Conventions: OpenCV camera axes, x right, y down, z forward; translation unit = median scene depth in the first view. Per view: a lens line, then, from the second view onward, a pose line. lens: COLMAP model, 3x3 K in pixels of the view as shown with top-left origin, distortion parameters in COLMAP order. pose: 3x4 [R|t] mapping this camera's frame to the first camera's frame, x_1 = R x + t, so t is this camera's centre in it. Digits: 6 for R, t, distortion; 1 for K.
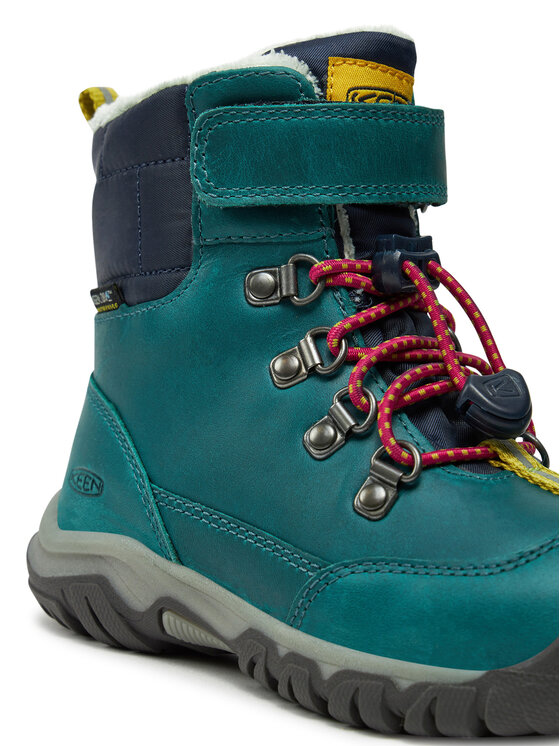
lens RADIAL K [[2055.2, 0, 280.0], [0, 2055.2, 373.0], [0, 0, 1]] dist [-0.050370, -0.367443]
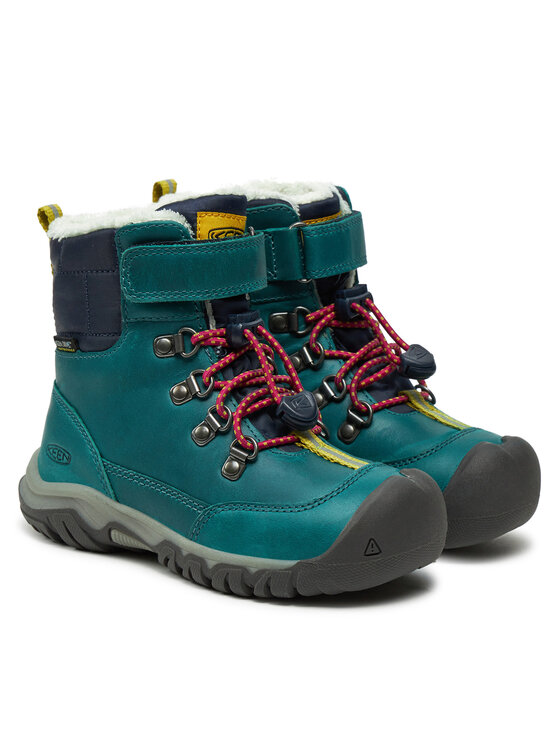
lens RADIAL K [[2357.3, 0, 280.0], [0, 2357.3, 373.0], [0, 0, 1]] dist [0.160895, 1.496096]
pose [[0.995033, -0.038698, 0.091716, -0.096392], [0.028406, 0.993418, 0.110972, -0.242143], [-0.095407, -0.107815, 0.989582, -1.015188]]
